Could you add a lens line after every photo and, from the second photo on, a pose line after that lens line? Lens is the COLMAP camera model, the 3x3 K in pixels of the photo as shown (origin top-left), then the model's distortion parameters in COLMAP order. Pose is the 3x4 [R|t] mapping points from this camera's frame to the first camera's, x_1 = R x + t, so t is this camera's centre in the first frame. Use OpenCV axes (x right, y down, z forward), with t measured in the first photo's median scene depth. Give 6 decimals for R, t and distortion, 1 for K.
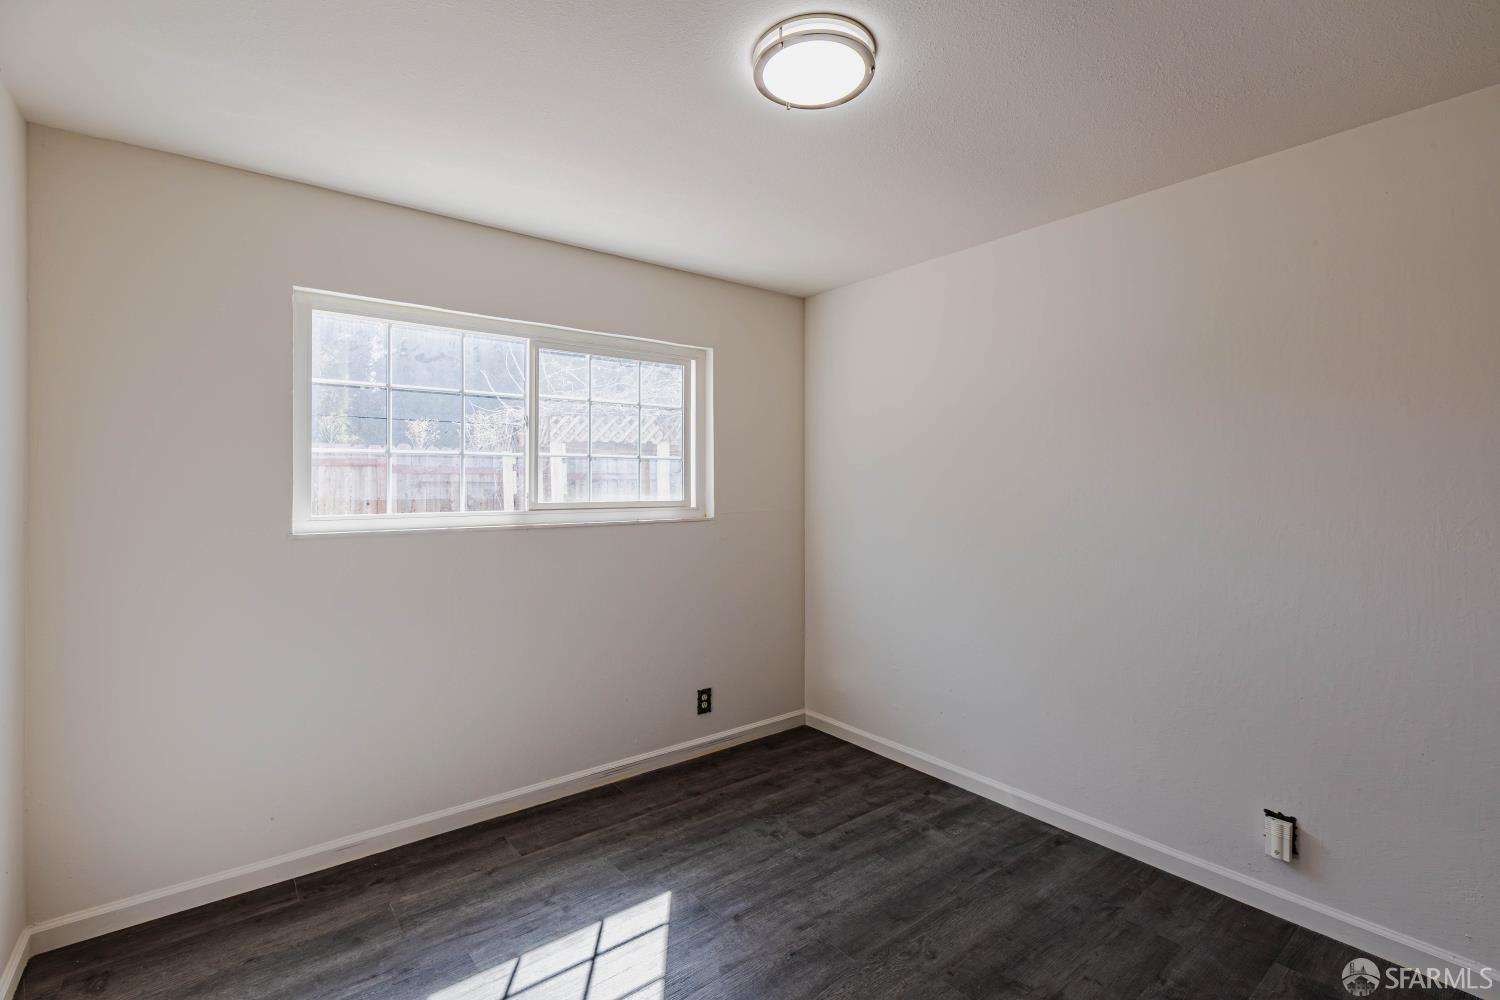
lens RADIAL K [[657.4, 0, 791.2], [0, 657.4, 486.1], [0, 0, 1]] dist [0.000198, -0.000751]
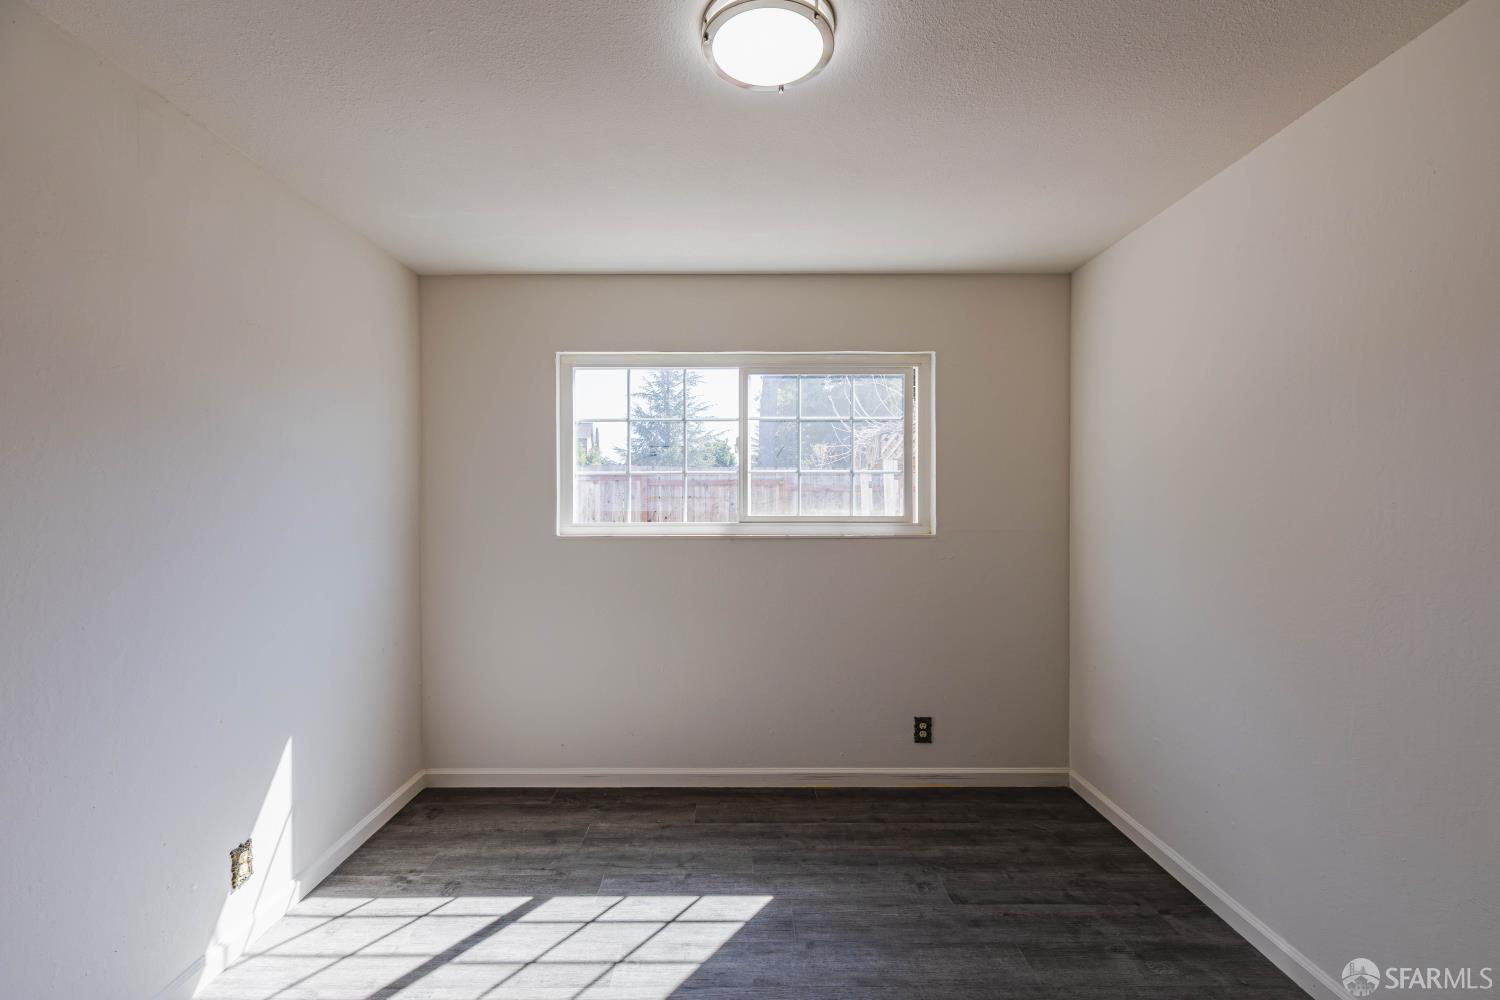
lens RADIAL K [[666.8, 0, 746.1], [0, 666.8, 509.4], [0, 0, 1]] dist [0.000364, -0.000344]
pose [[0.787631, 0.007892, -0.616096, 0.360738], [-0.001269, 0.999937, 0.011186, 0.003261], [0.616145, -0.008029, 0.787592, 0.140172]]
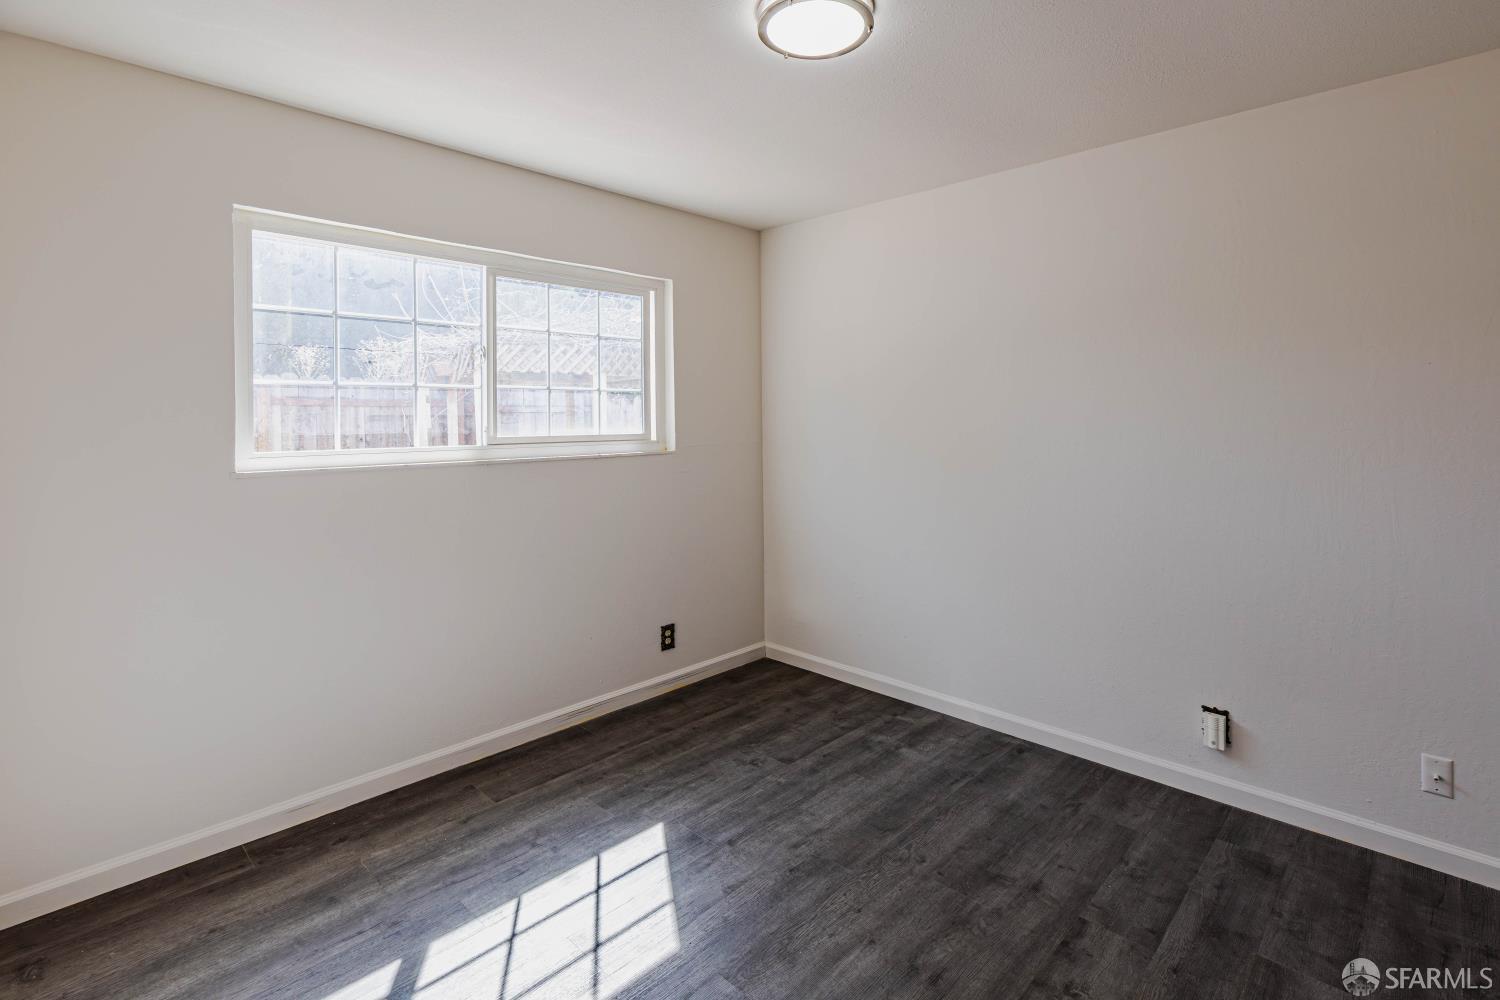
lens RADIAL K [[675.2, 0, 807.2], [0, 675.2, 414.9], [0, 0, 1]] dist [0.001904, -0.000656]
pose [[0.991186, -0.003219, 0.132436, -0.083489], [0.003899, 0.999981, -0.004876, -0.000354], [-0.132418, 0.005349, 0.991180, -0.046488]]
